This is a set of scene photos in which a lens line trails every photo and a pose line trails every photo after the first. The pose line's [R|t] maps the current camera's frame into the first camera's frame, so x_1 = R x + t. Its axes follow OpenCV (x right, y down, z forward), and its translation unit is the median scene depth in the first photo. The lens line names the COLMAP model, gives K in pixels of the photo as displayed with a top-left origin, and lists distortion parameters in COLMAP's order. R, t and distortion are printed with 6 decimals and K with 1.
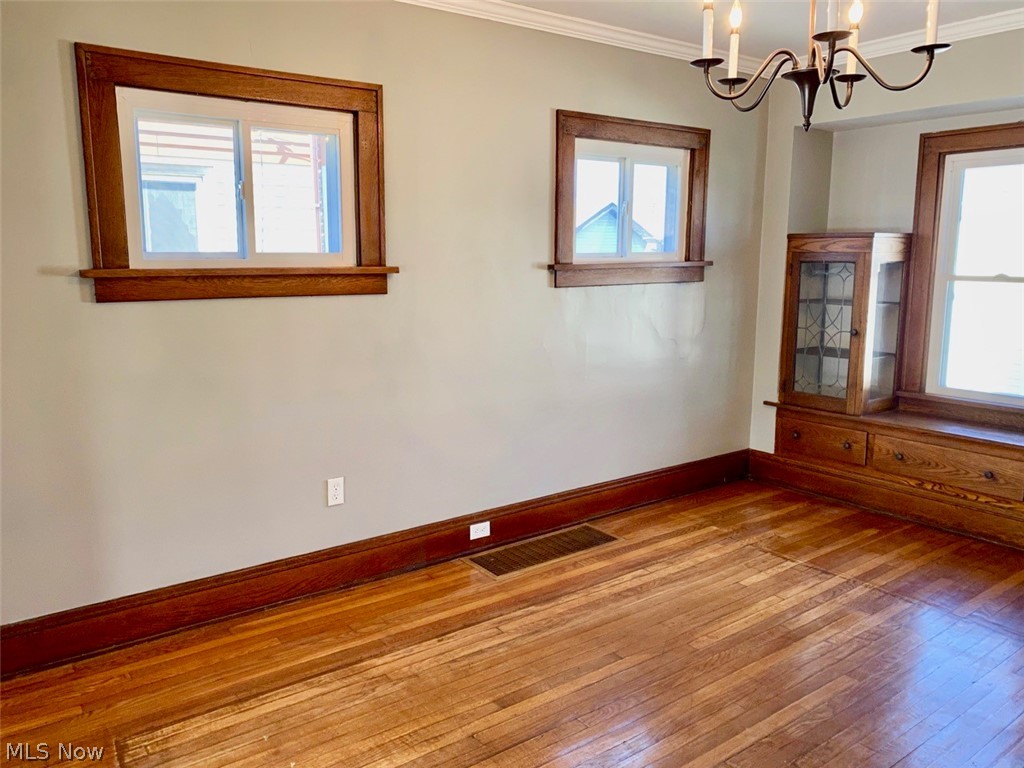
lens RADIAL K [[787.7, 0, 511.5], [0, 787.7, 368.0], [0, 0, 1]] dist [0.058060, -0.073111]
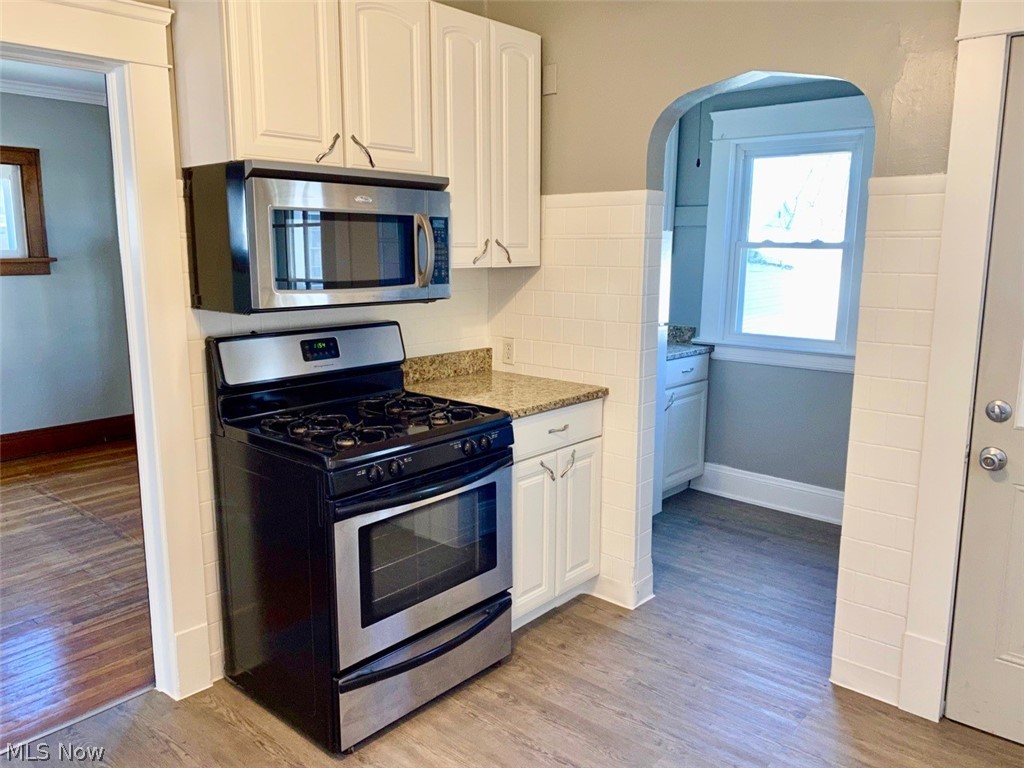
lens RADIAL K [[787.7, 0, 511.5], [0, 787.7, 368.0], [0, 0, 1]] dist [0.058060, -0.073111]
pose [[0.976424, -0.029765, 0.213799, 0.728842], [0.027400, 0.999526, 0.014017, 0.037888], [-0.214115, -0.007829, 0.976777, -0.365366]]
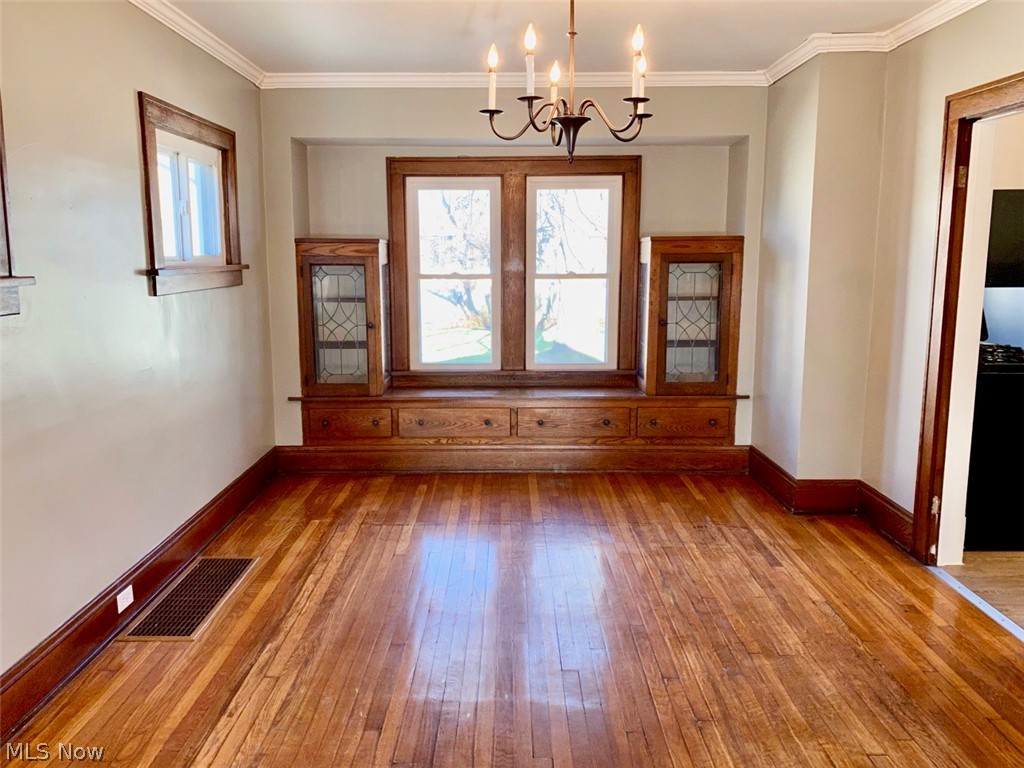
lens RADIAL K [[774.8, 0, 511.4], [0, 774.8, 368.9], [0, 0, 1]] dist [0.087425, -0.133818]
pose [[0.596566, -0.119494, 0.793618, -0.376821], [0.118816, 0.991107, 0.059915, -0.026793], [-0.793720, 0.058552, 0.605459, 0.164355]]
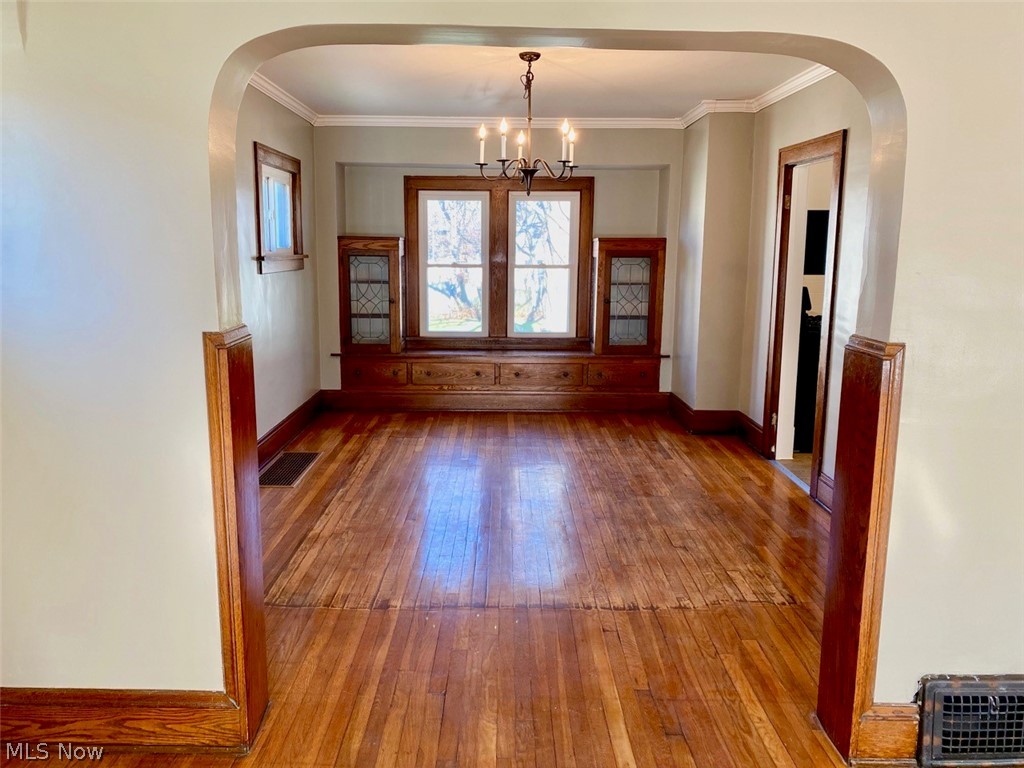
lens RADIAL K [[768.7, 0, 511.0], [0, 768.7, 366.8], [0, 0, 1]] dist [0.152190, -0.310342]
pose [[0.589378, -0.117575, 0.799256, -0.712391], [0.108680, 0.991898, 0.065773, 0.010591], [-0.800514, 0.048098, 0.597381, -0.101936]]
